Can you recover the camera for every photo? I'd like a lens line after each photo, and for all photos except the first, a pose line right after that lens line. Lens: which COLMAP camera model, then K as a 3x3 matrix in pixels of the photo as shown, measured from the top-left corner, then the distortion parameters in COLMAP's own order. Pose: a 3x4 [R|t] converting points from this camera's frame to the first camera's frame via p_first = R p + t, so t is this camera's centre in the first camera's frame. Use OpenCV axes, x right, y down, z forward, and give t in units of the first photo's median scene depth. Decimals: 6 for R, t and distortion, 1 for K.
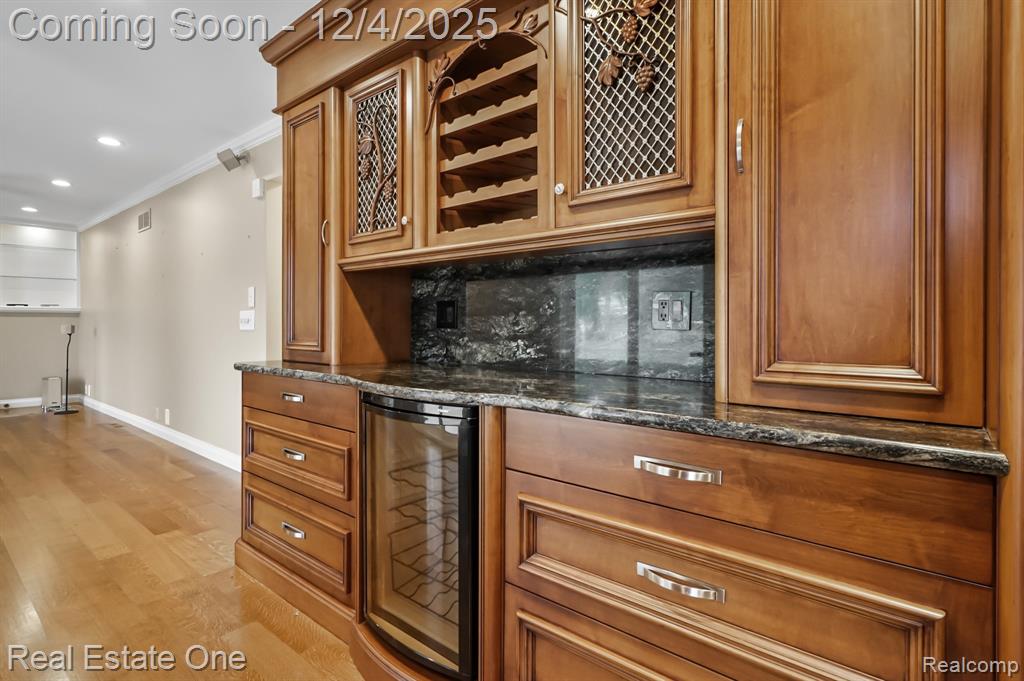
lens RADIAL K [[507.9, 0, 507.6], [0, 507.9, 326.4], [0, 0, 1]] dist [0.001399, -0.001465]
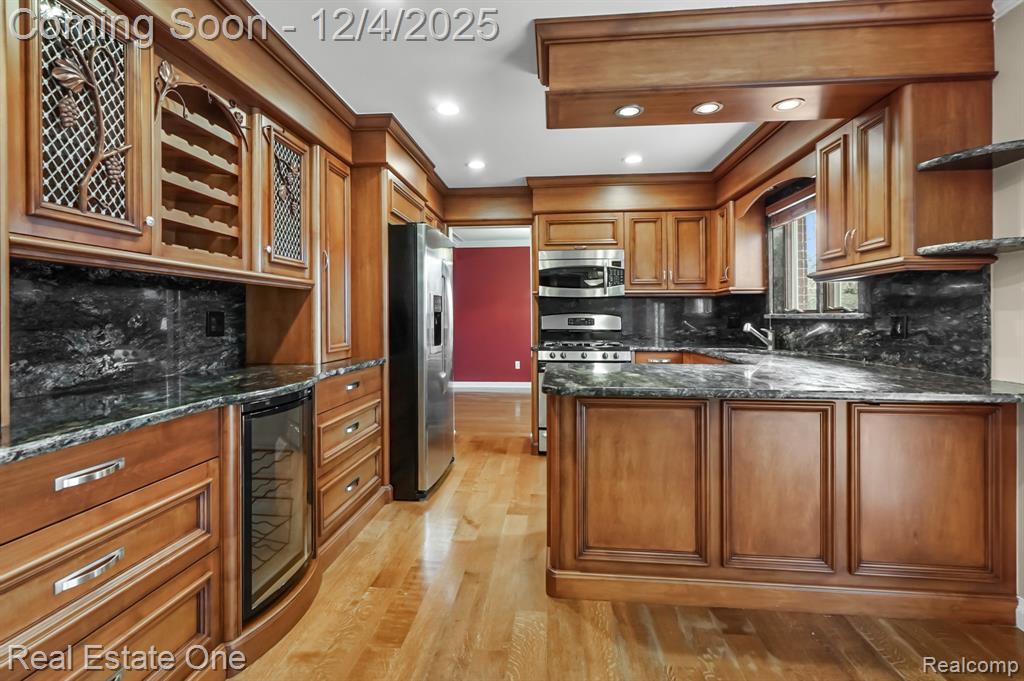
lens RADIAL K [[507.9, 0, 504.0], [0, 507.9, 314.6], [0, 0, 1]] dist [0.001399, -0.001465]
pose [[-0.556603, 0.005933, 0.830757, -1.753842], [0.005165, 0.999980, -0.003680, -0.061224], [-0.830762, 0.002243, -0.556623, 1.372696]]
